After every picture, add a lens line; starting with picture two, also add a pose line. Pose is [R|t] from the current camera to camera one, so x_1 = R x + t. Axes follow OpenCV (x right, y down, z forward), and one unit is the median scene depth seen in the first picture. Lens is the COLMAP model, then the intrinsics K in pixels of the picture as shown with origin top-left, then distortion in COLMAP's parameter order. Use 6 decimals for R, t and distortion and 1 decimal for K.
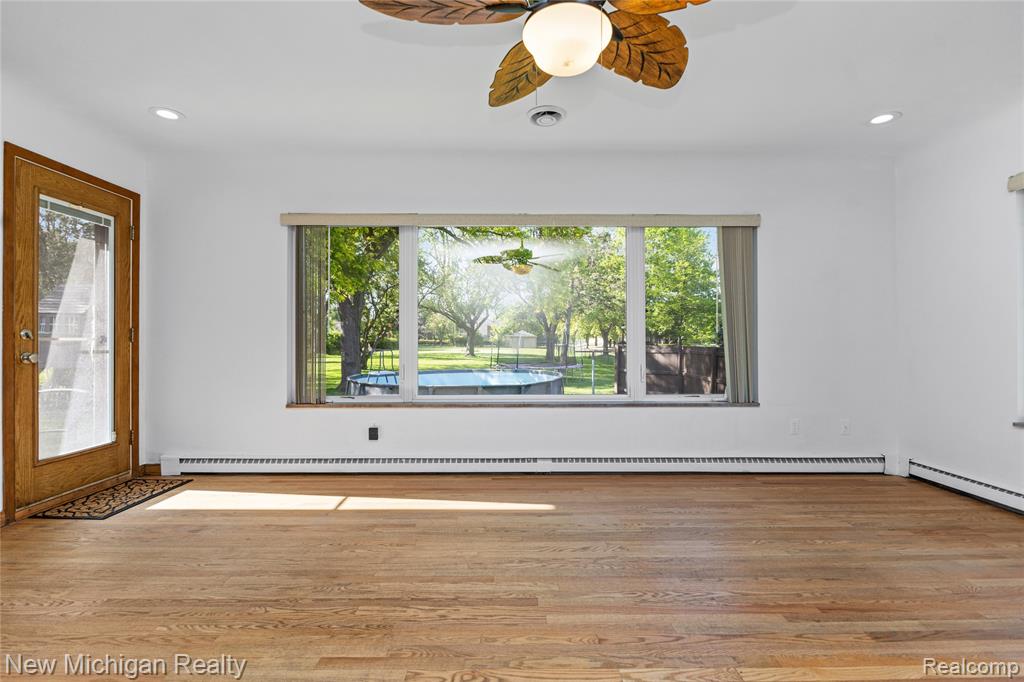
lens RADIAL K [[459.9, 0, 513.1], [0, 459.9, 335.8], [0, 0, 1]] dist [-0.001229, -0.003929]
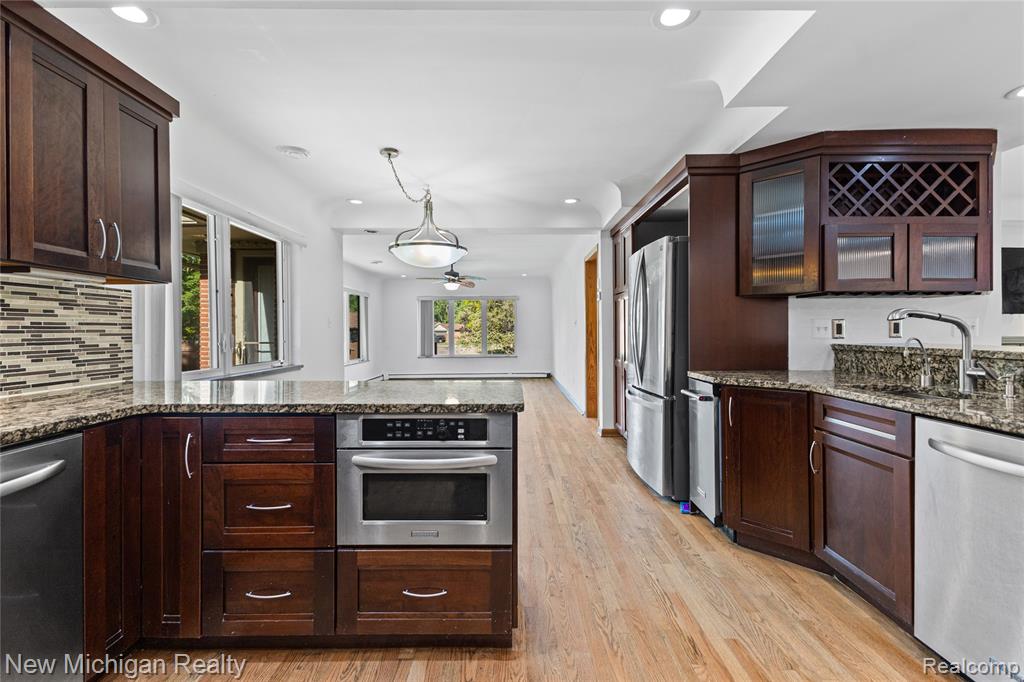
lens RADIAL K [[449.6, 0, 510.2], [0, 449.6, 332.0], [0, 0, 1]] dist [0.009539, -0.000371]
pose [[0.006561, 0.000422, 0.999978, -2.858161], [-0.004062, 0.999992, -0.000395, -0.037701], [-0.999970, -0.004060, 0.006563, 0.128388]]
